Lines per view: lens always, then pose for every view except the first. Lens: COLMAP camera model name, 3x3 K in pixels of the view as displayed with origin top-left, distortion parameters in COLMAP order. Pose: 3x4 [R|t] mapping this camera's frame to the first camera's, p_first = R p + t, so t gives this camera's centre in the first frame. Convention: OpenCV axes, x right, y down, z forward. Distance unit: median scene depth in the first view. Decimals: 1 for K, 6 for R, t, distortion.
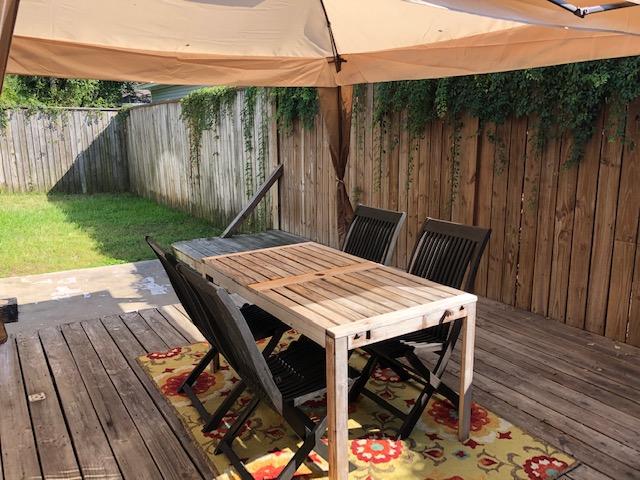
lens RADIAL K [[527.3, 0, 322.9], [0, 527.3, 238.1], [0, 0, 1]] dist [0.012999, 0.012434]
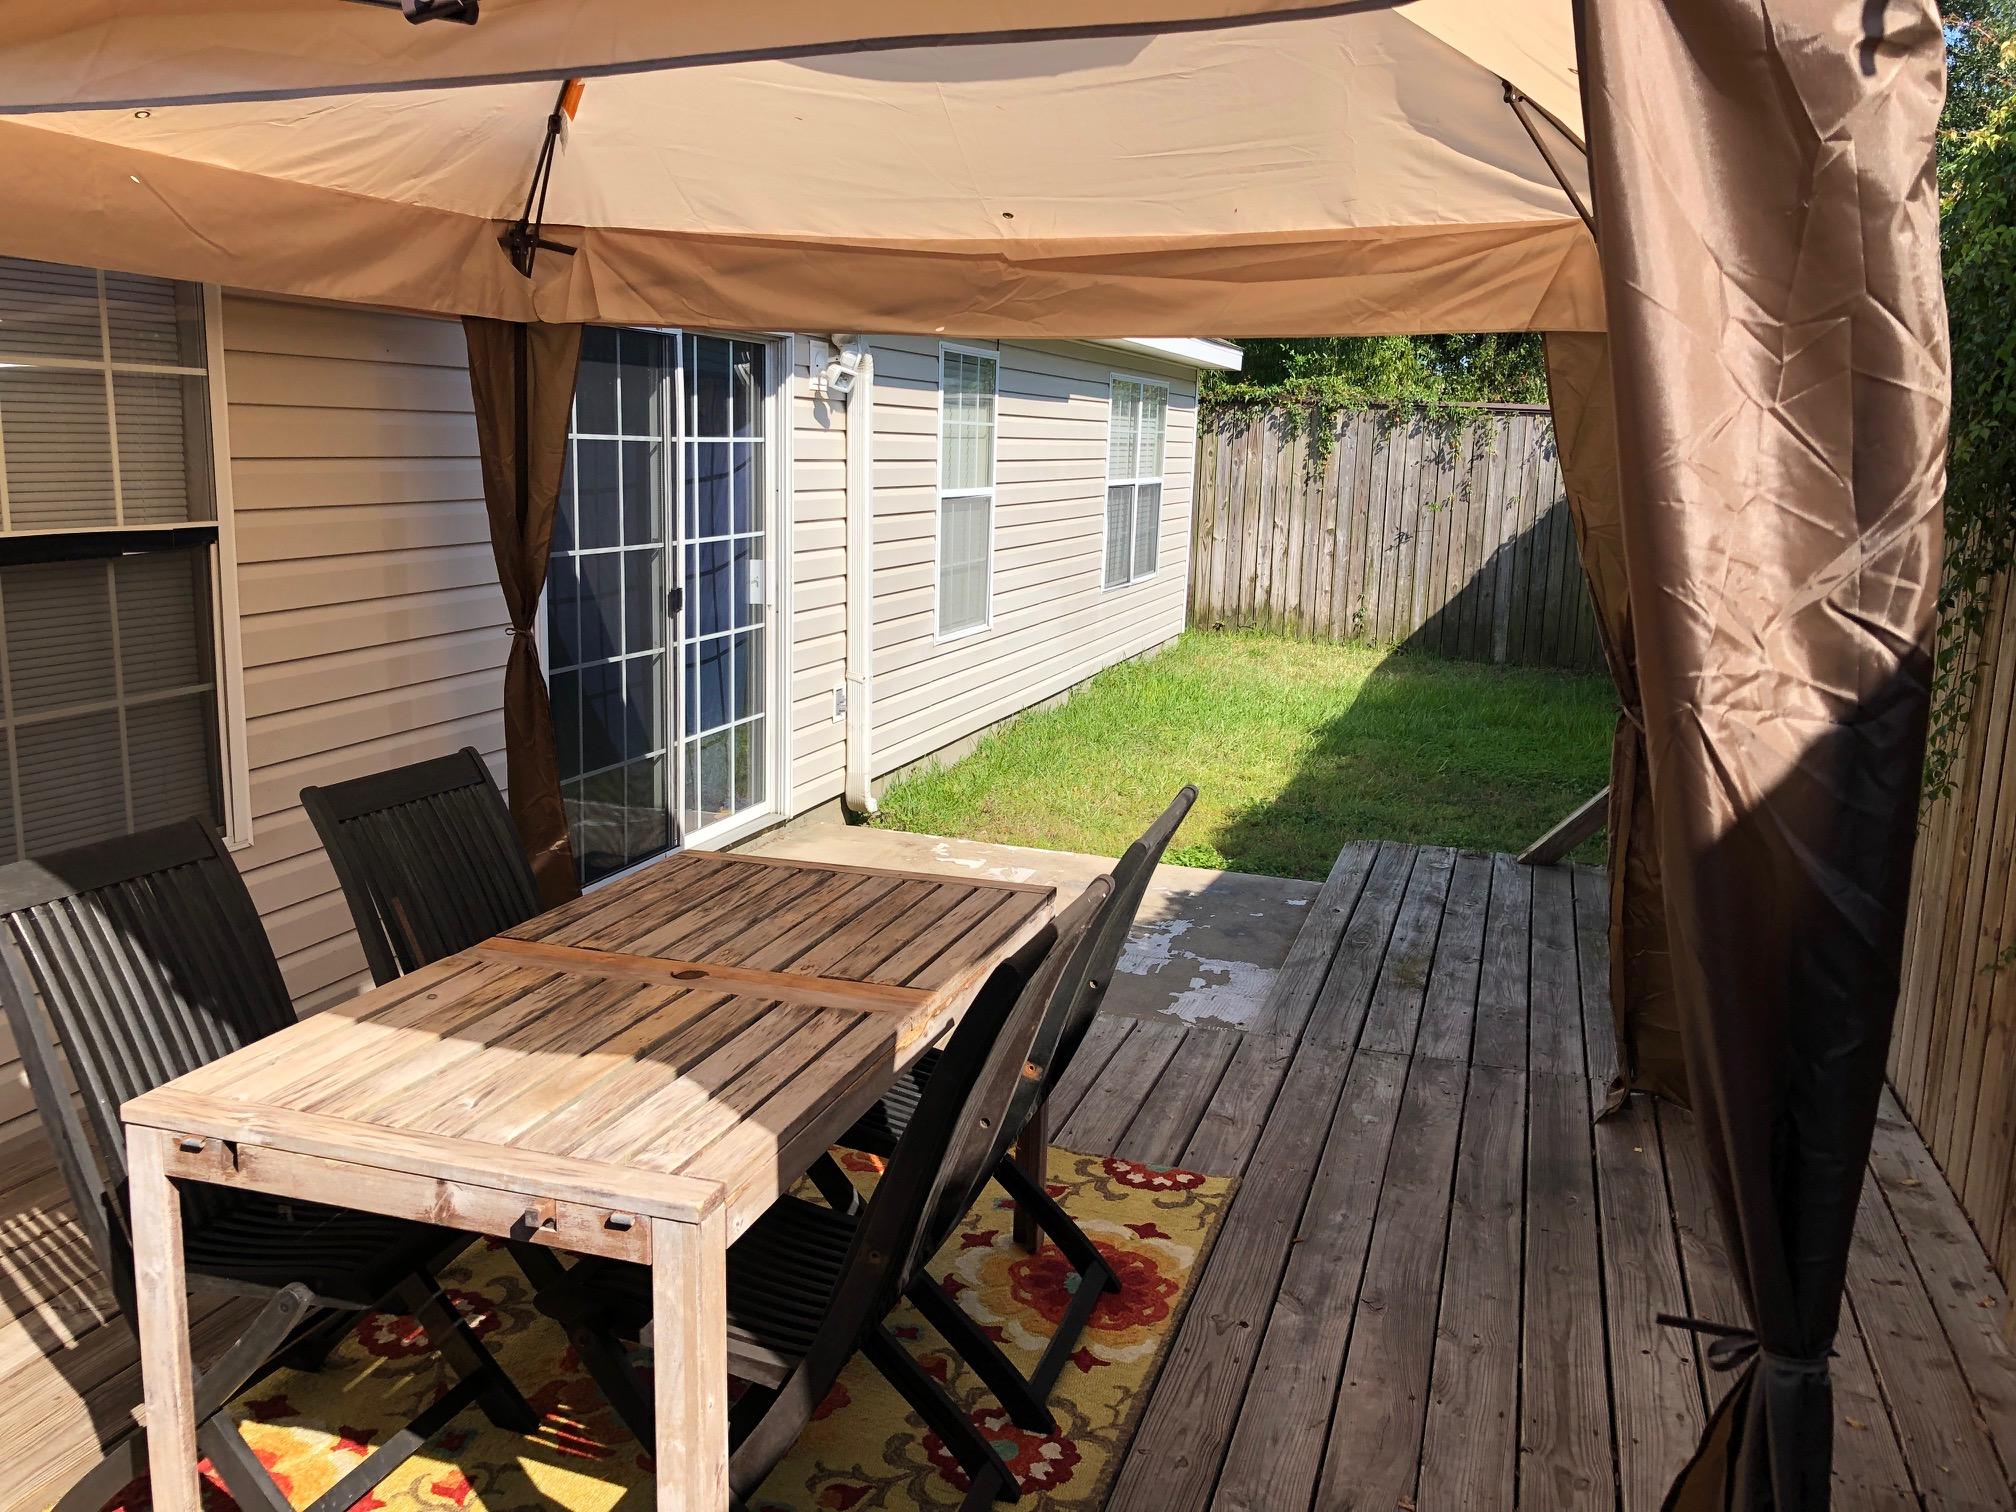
lens RADIAL K [[1660.9, 0, 1009.7], [0, 1660.9, 766.5], [0, 0, 1]] dist [0.012999, 0.012434]
pose [[0.633841, 0.172836, -0.753906, 0.163459], [-0.192813, 0.979250, 0.062391, -0.028450], [0.749045, 0.105817, 0.654014, 0.104960]]
